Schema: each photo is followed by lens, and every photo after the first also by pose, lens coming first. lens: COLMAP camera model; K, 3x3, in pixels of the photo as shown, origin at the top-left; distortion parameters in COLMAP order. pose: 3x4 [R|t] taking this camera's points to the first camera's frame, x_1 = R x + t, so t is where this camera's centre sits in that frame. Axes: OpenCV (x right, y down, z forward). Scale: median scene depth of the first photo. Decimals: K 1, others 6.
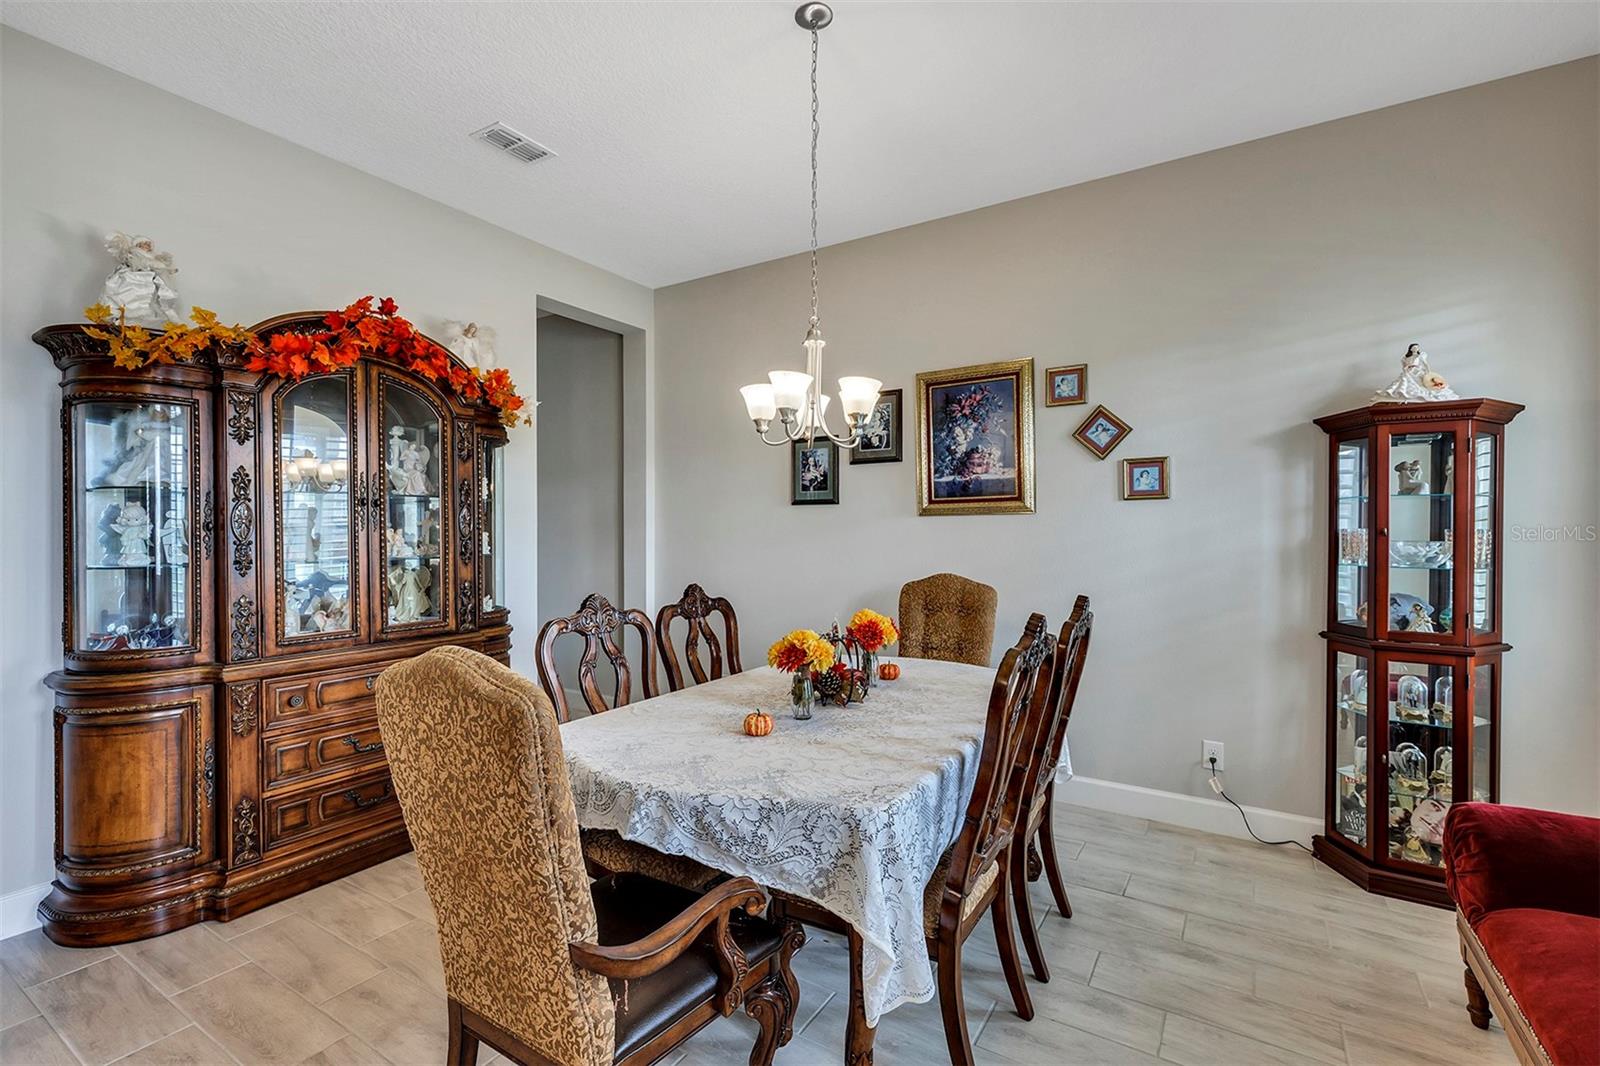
lens RADIAL K [[704.2, 0, 795.4], [0, 704.2, 531.6], [0, 0, 1]] dist [-0.000076, 0.000177]
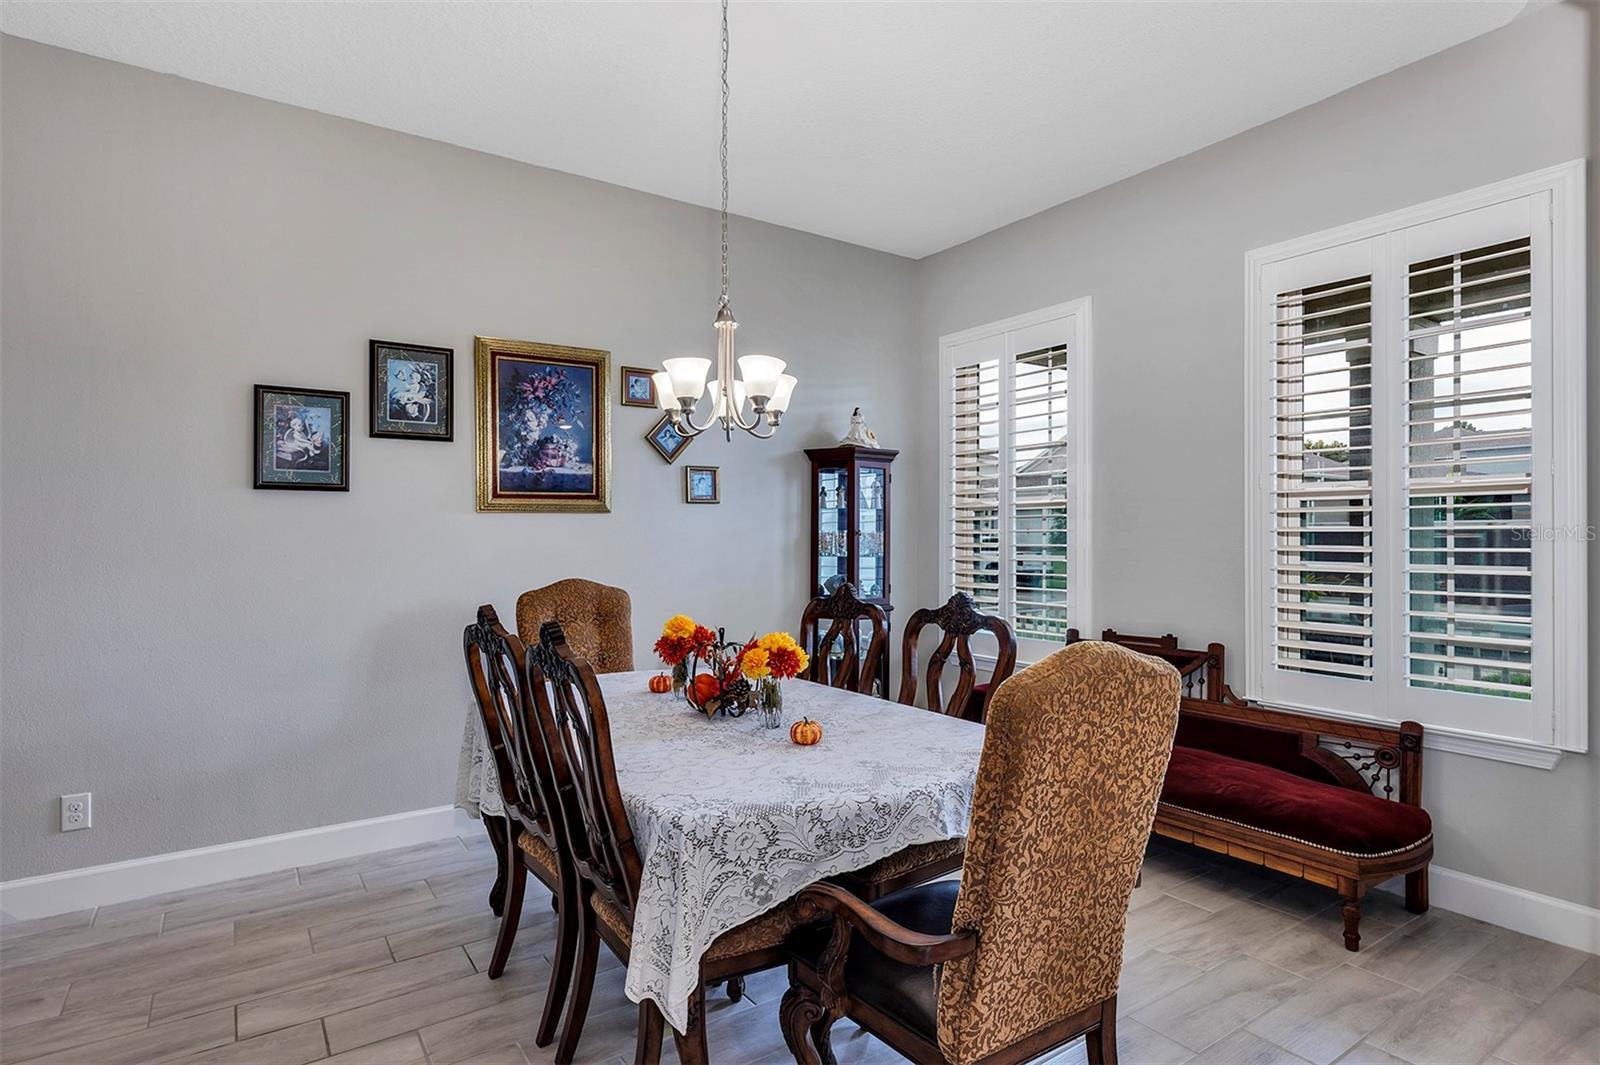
lens RADIAL K [[822.9, 0, 800.0], [0, 822.9, 532.5], [0, 0, 1]] dist [-0.001181, 0.000177]
pose [[0.409062, 0.003775, 0.912499, -0.563806], [-0.002058, 0.999993, -0.003215, 0.003675], [-0.912504, -0.000563, 0.409067, 0.291557]]
